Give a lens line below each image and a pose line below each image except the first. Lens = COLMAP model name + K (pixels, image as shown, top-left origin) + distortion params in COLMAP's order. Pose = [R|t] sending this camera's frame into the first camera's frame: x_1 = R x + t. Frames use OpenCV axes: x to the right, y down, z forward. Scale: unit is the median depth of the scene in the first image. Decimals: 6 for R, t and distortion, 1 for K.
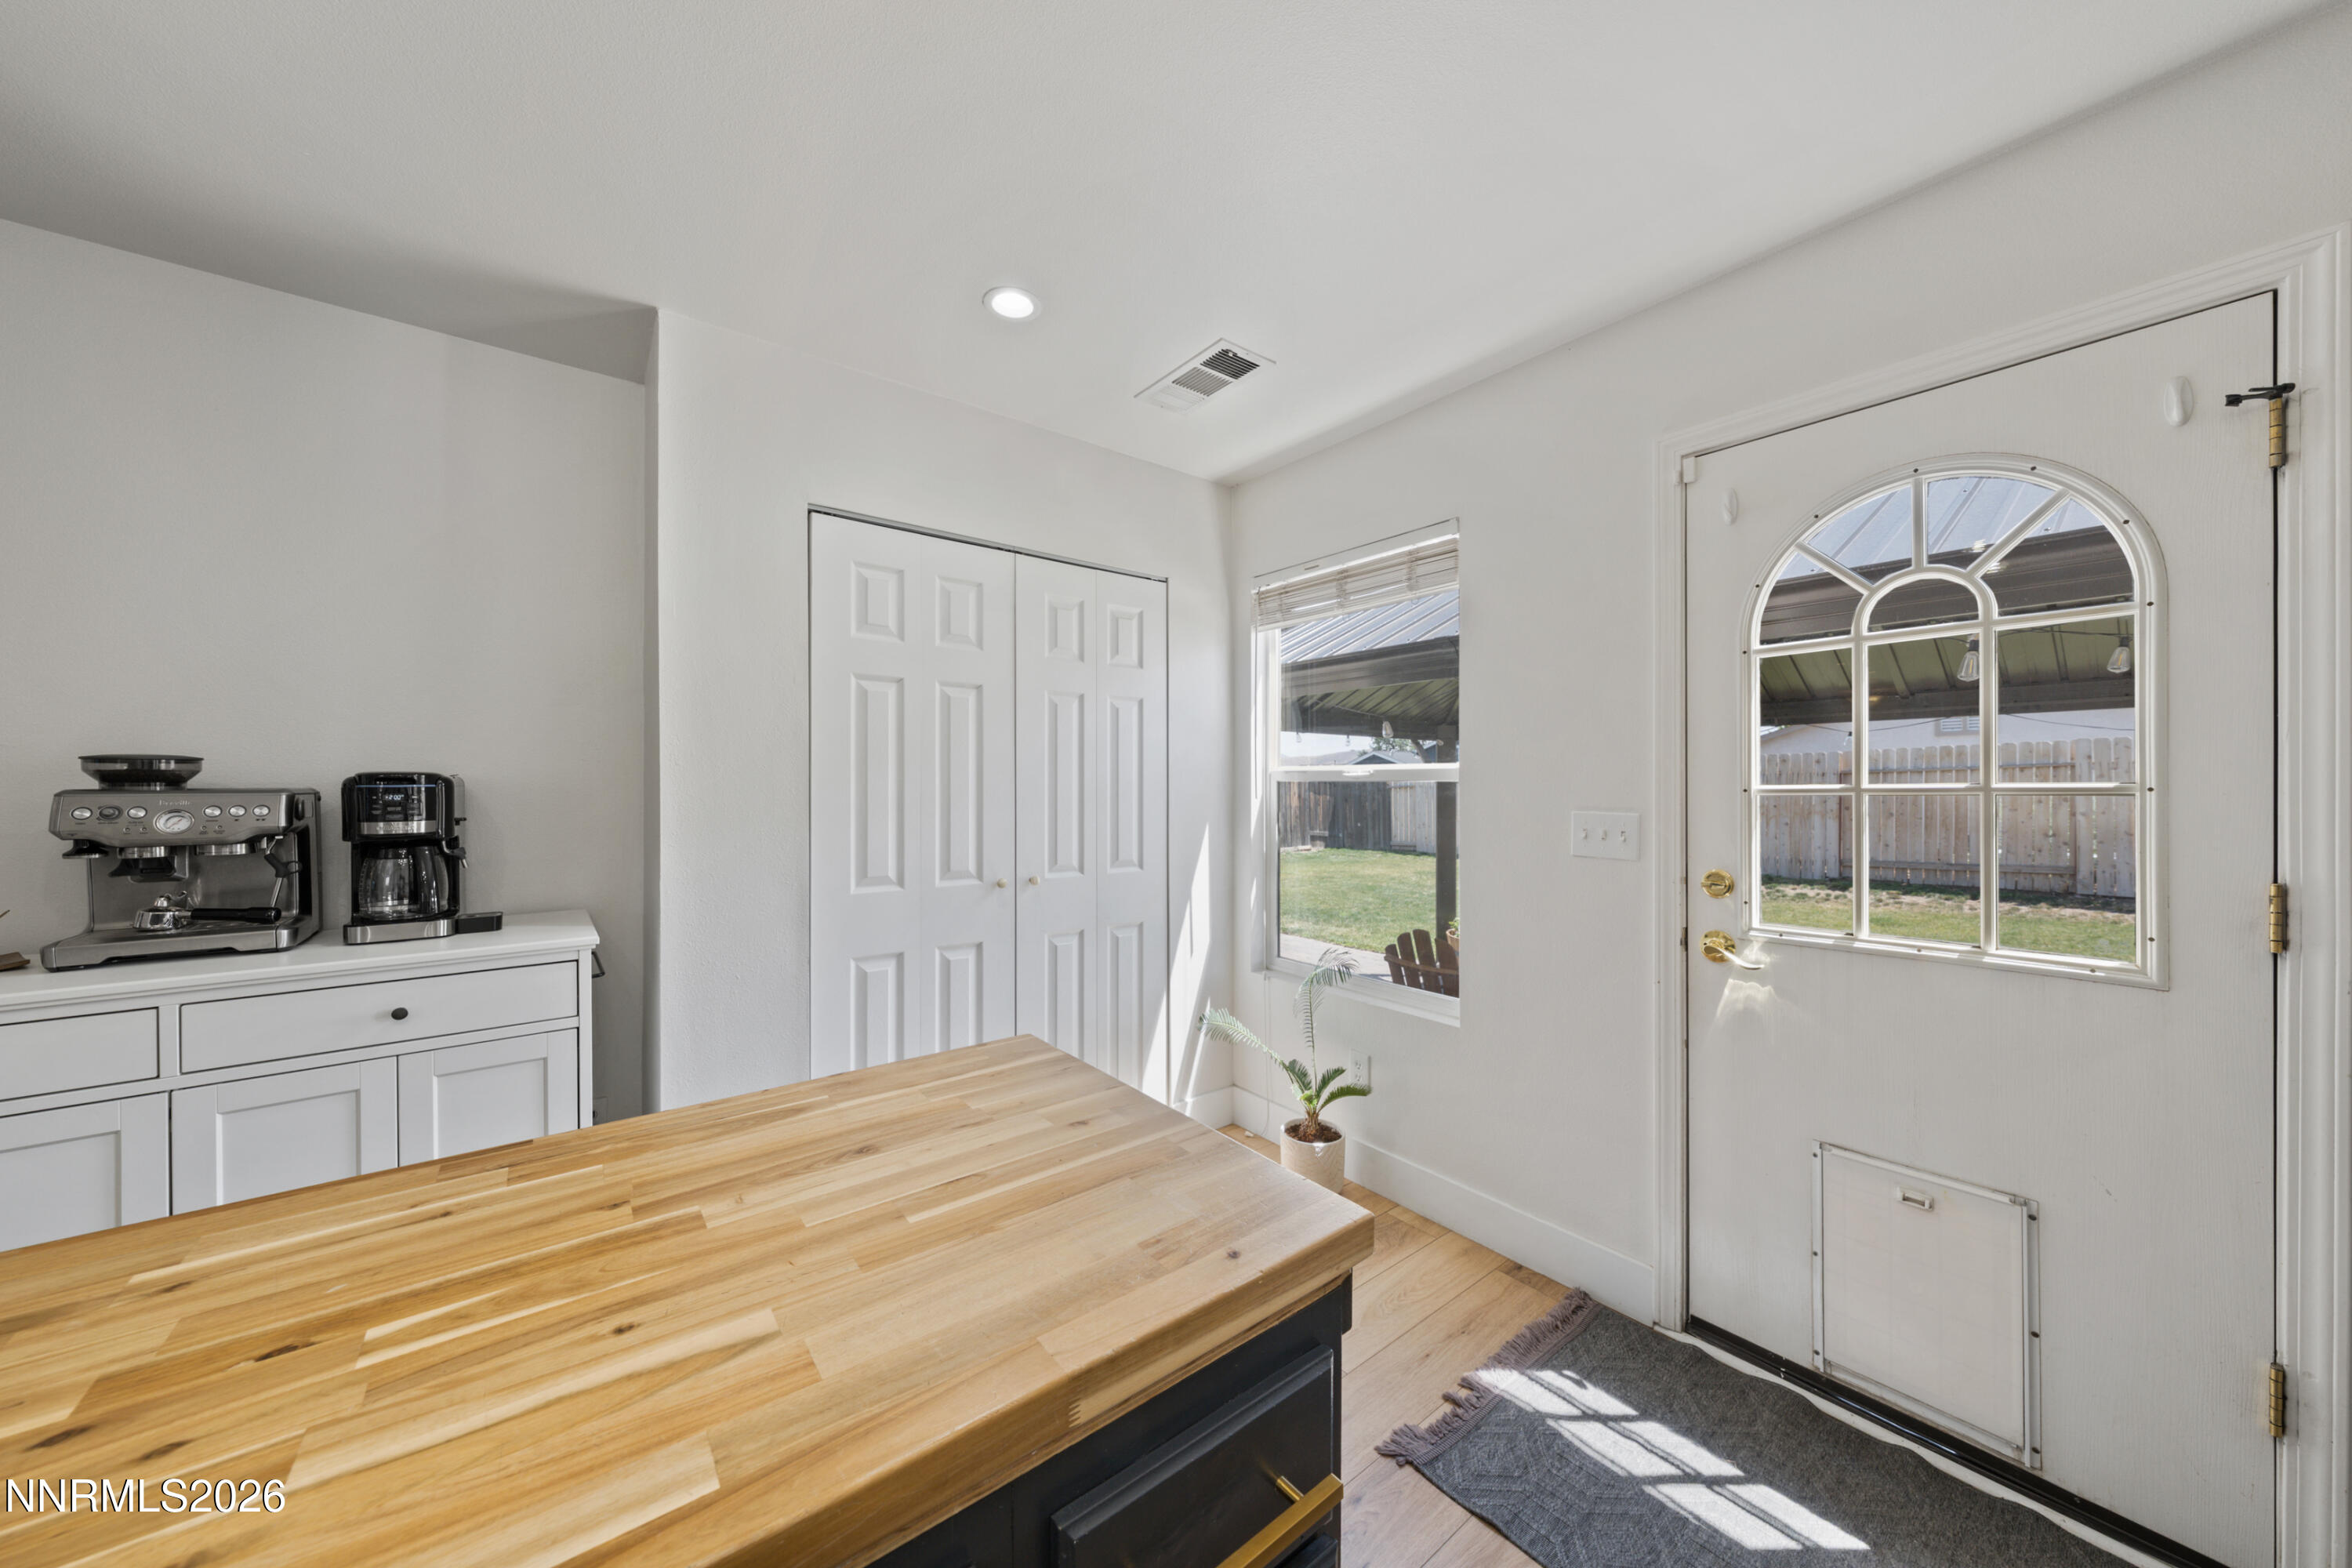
lens RADIAL K [[803.0, 0, 1176.0], [0, 803.0, 784.0], [0, 0, 1]] dist [-0.000602, 0.000440]
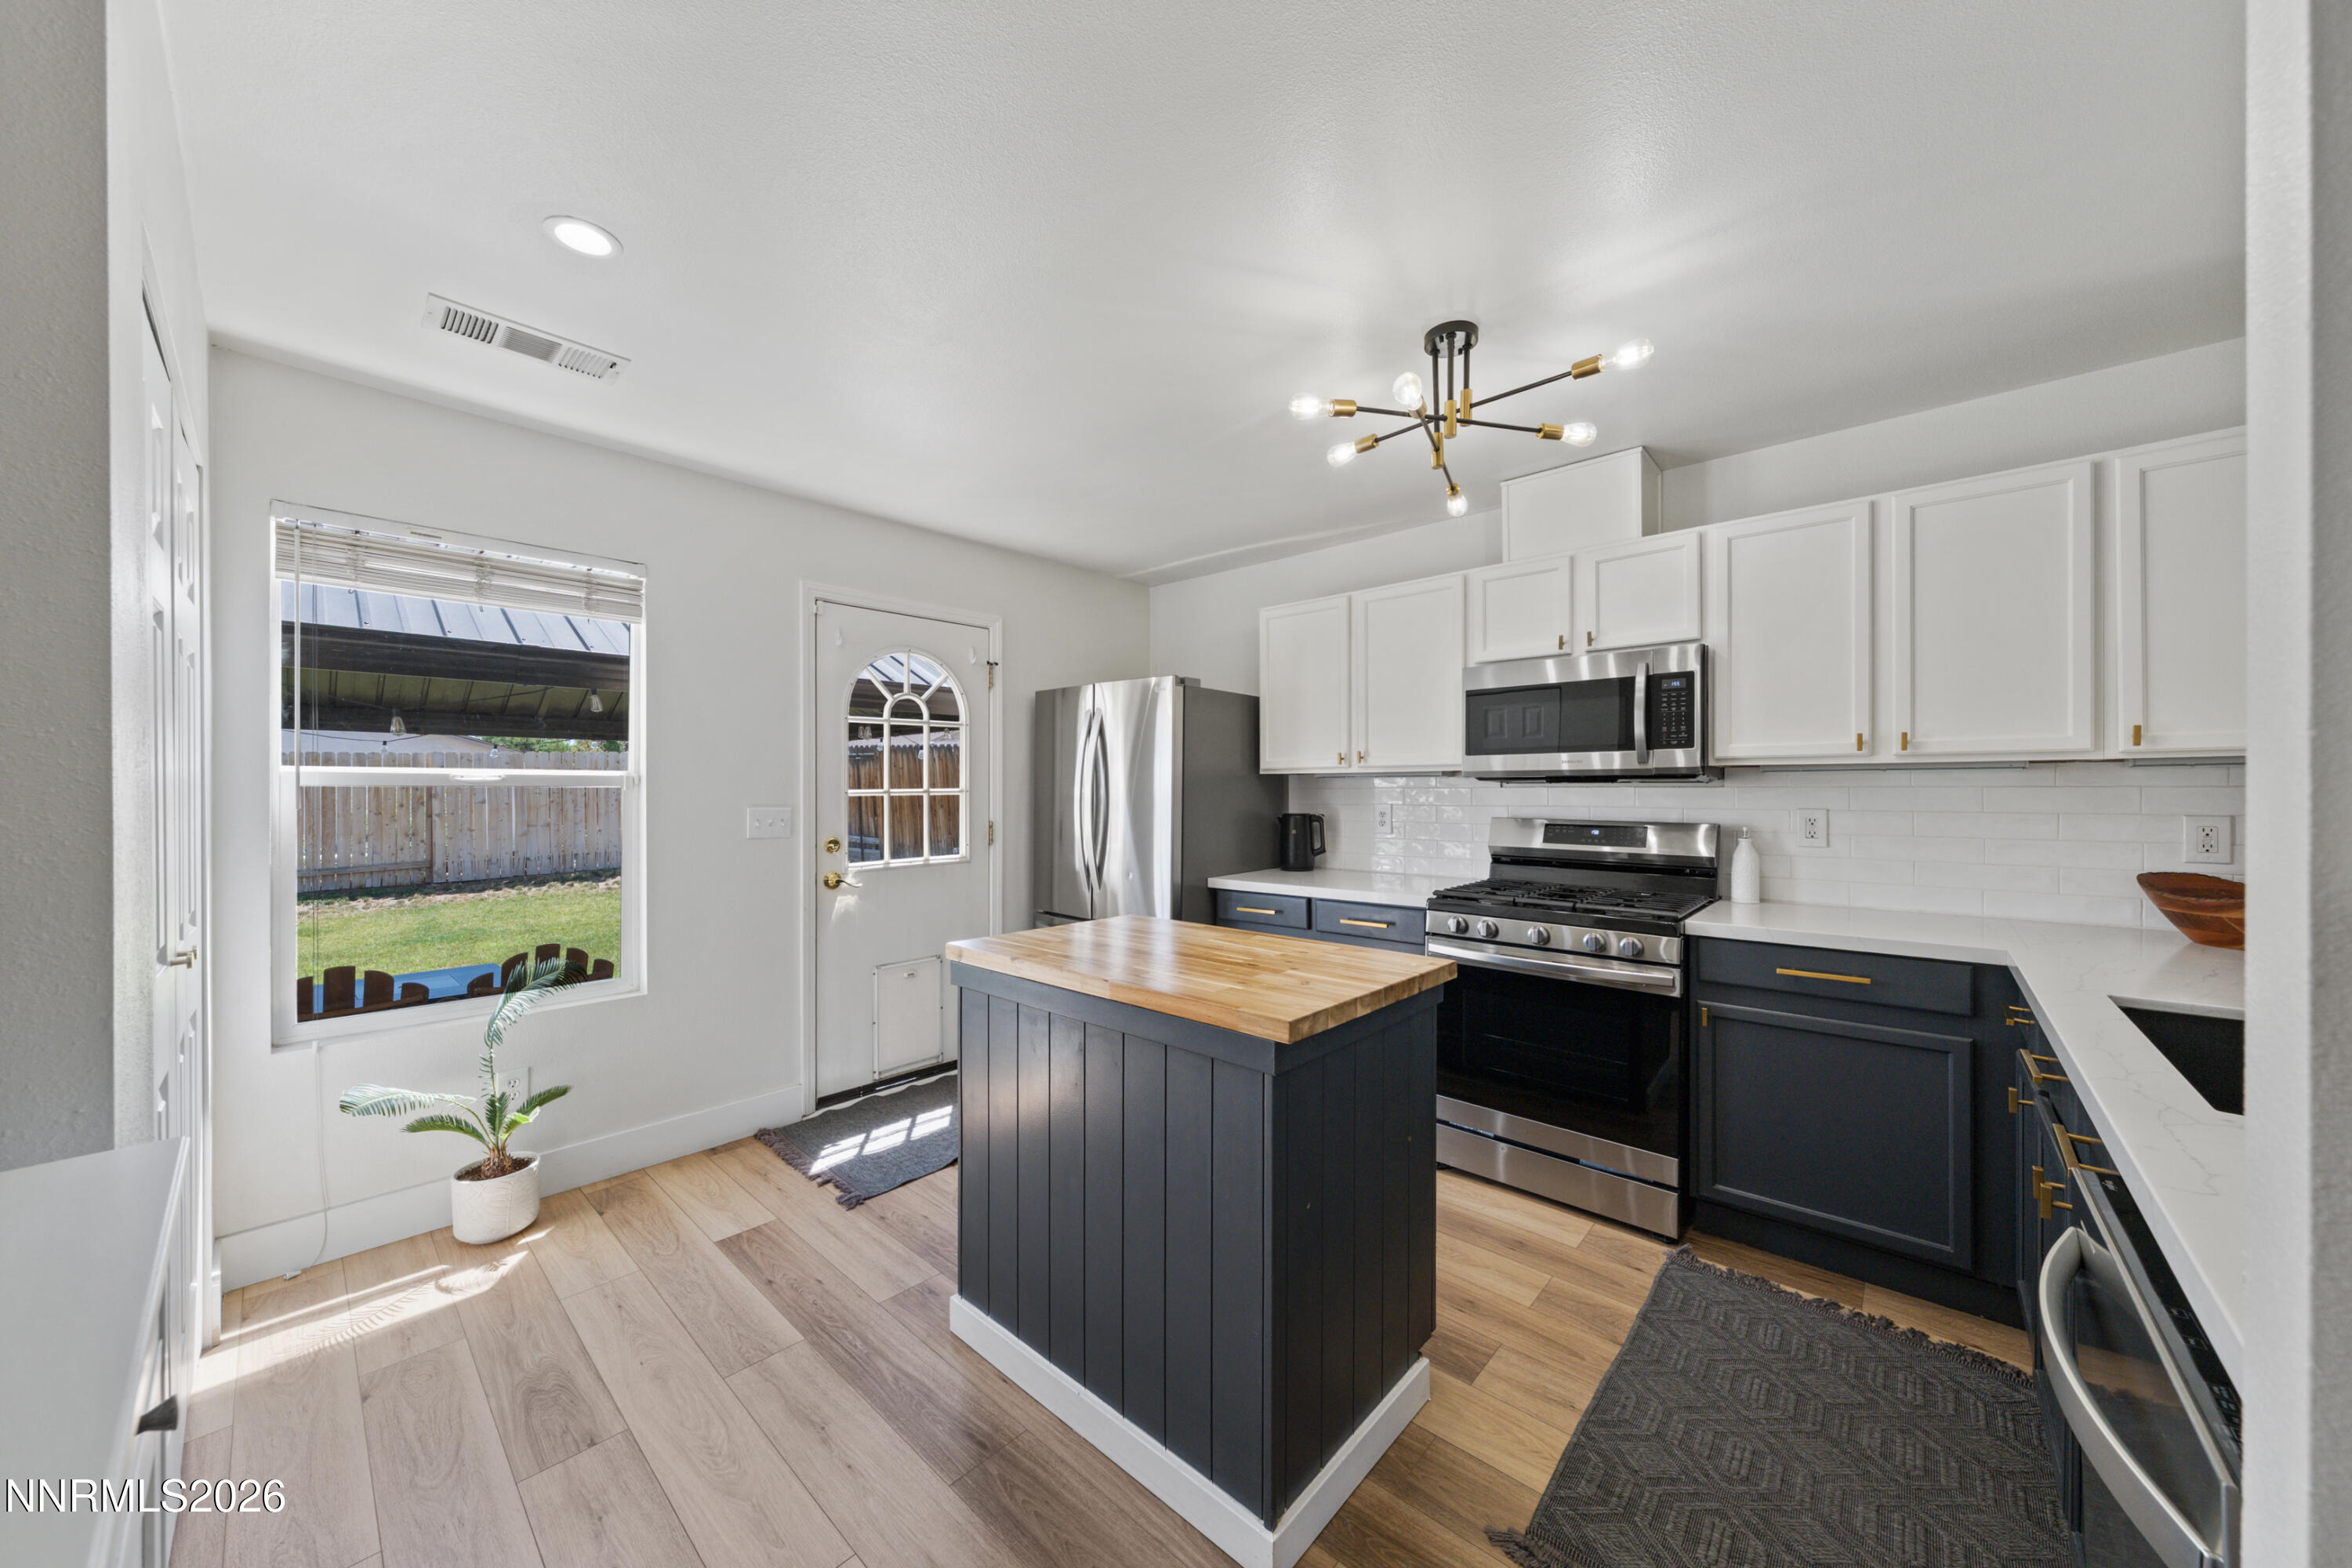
lens RADIAL K [[803.0, 0, 1176.0], [0, 803.0, 784.0], [0, 0, 1]] dist [-0.000602, 0.000440]
pose [[-0.157103, 0.007098, 0.987557, -1.215193], [0.001650, 0.999975, -0.006925, 0.002269], [-0.987581, 0.000542, -0.157111, 0.530468]]
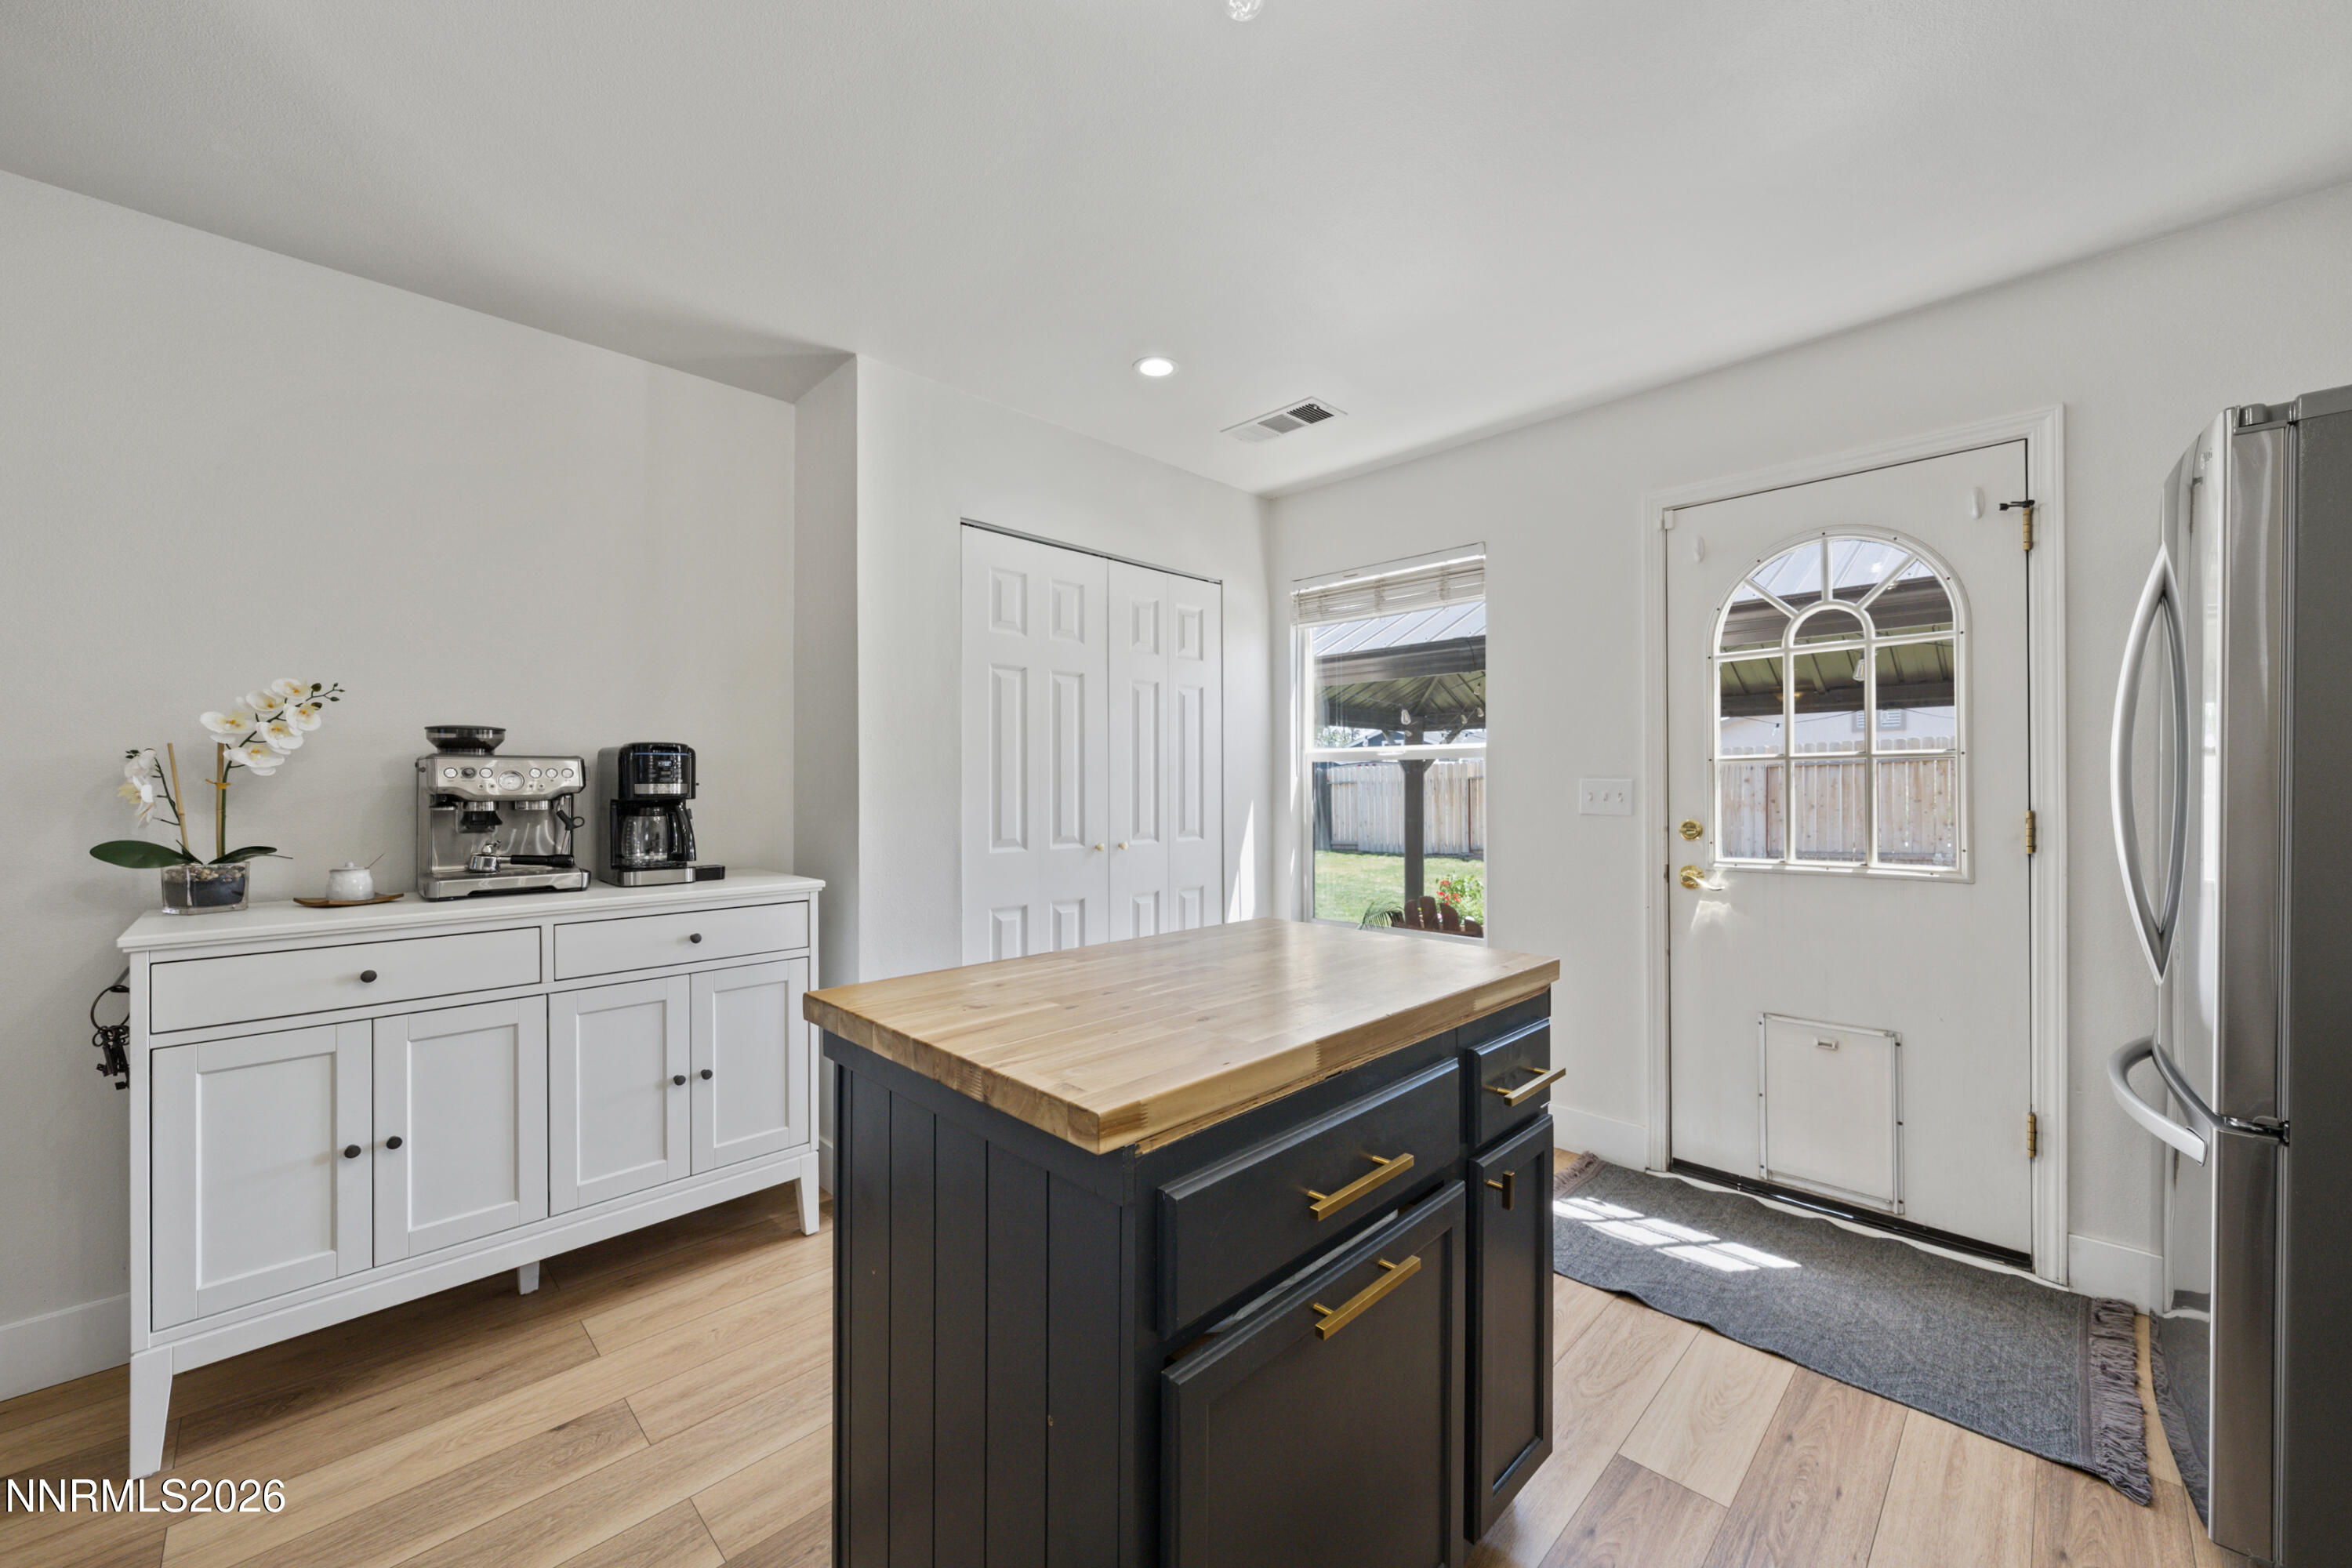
lens RADIAL K [[903.4, 0, 1175.5], [0, 903.4, 779.0], [0, 0, 1]] dist [0.001969, -0.000041]
pose [[0.993559, -0.001119, 0.113307, -0.349670], [0.001789, 0.999982, -0.005806, 0.046342], [-0.113298, 0.005972, 0.993543, -0.400203]]
